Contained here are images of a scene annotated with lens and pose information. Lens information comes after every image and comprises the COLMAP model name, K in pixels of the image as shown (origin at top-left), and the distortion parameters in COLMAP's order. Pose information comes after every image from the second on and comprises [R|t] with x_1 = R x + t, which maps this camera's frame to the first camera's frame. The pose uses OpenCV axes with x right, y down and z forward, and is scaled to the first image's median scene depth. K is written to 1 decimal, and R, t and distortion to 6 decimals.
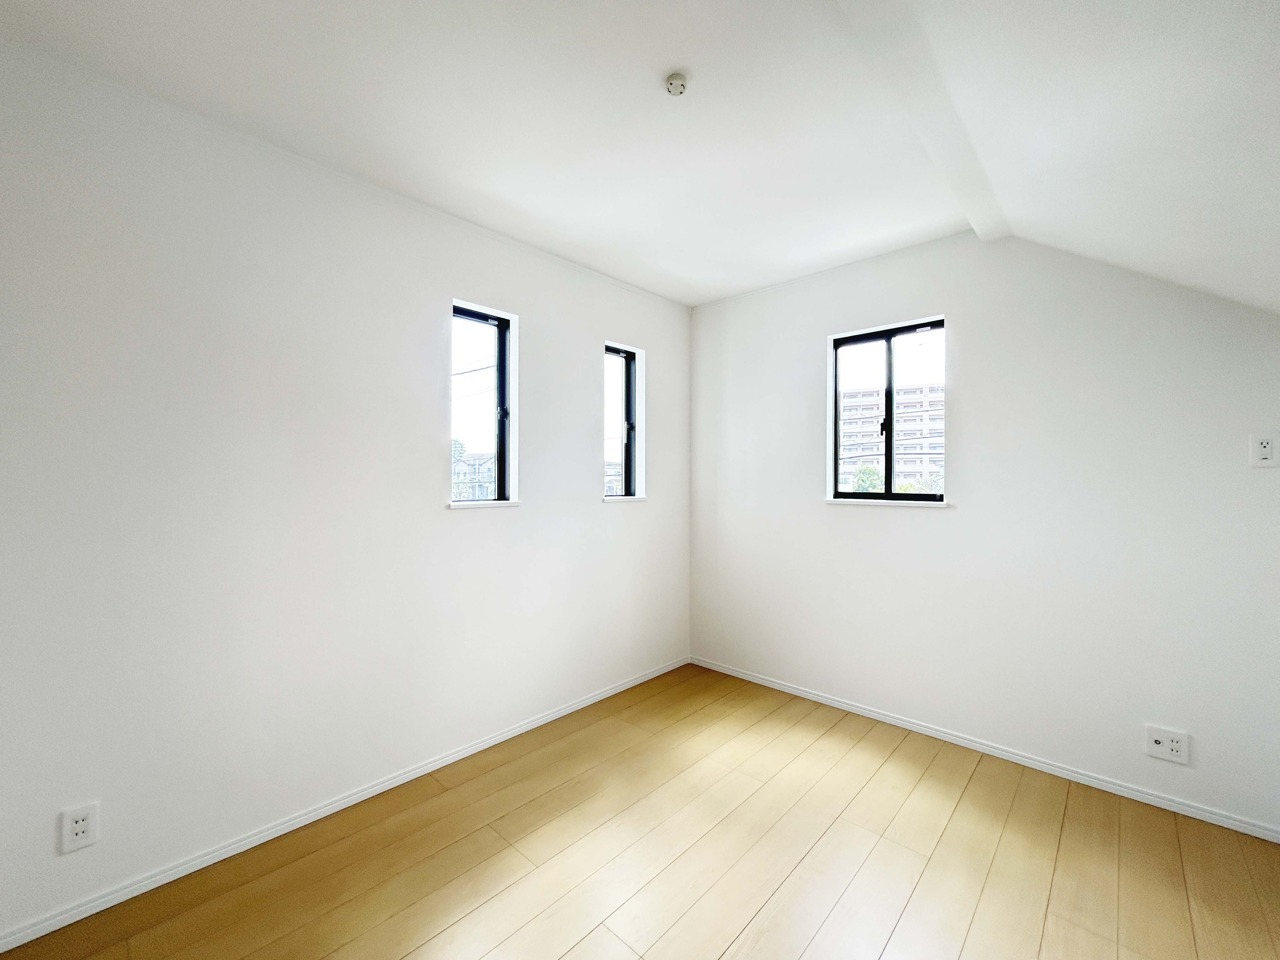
lens RADIAL K [[521.4, 0, 643.1], [0, 521.4, 476.7], [0, 0, 1]] dist [0.020295, -0.001727]
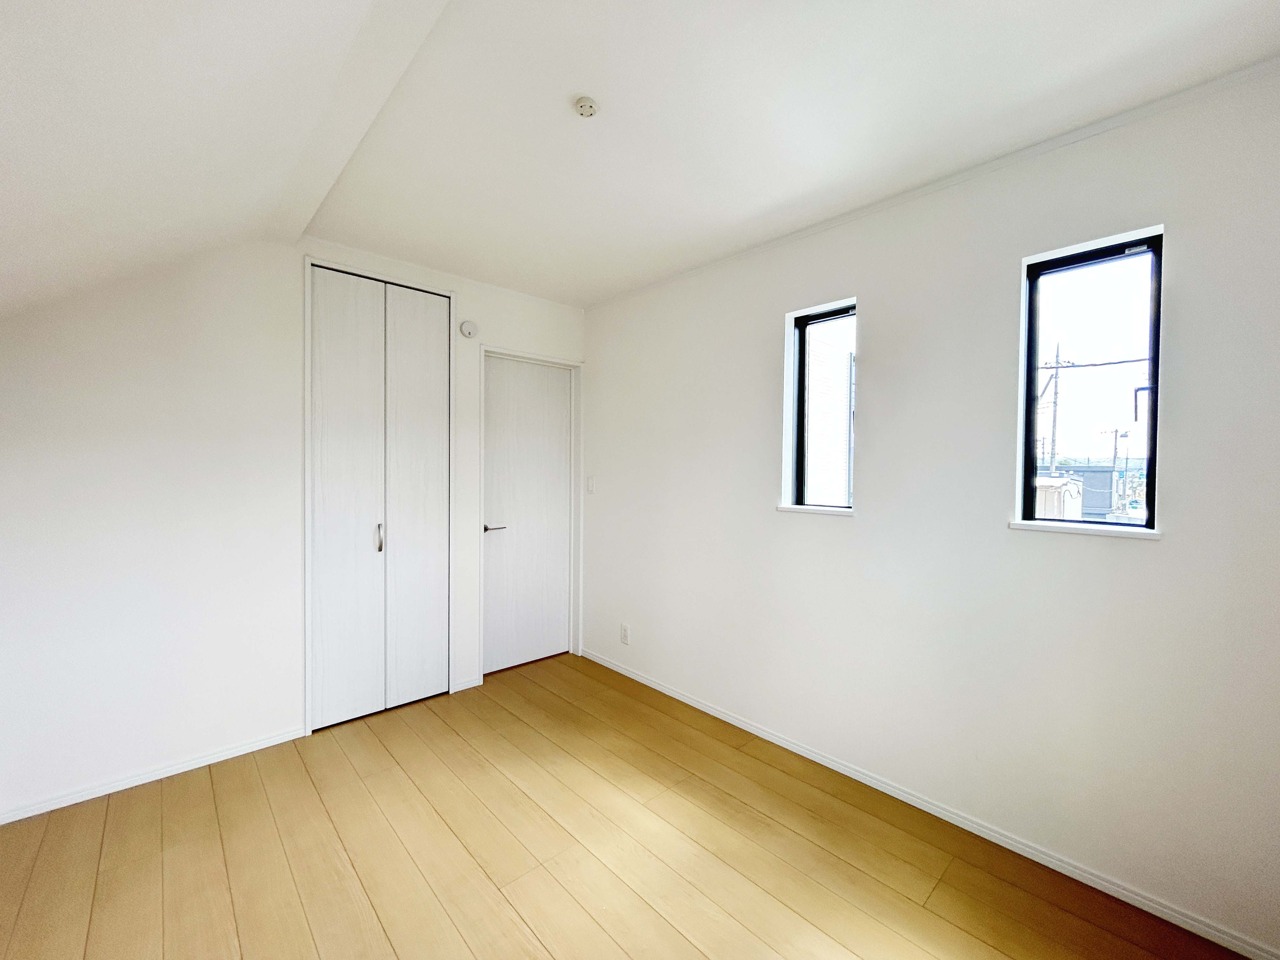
lens RADIAL K [[521.4, 0, 631.8], [0, 521.4, 479.2], [0, 0, 1]] dist [0.020295, -0.001727]
pose [[-0.042948, 0.015696, -0.998954, 0.716381], [-0.028919, 0.999438, 0.016947, -0.009746], [0.998659, 0.029617, -0.042470, 0.733932]]
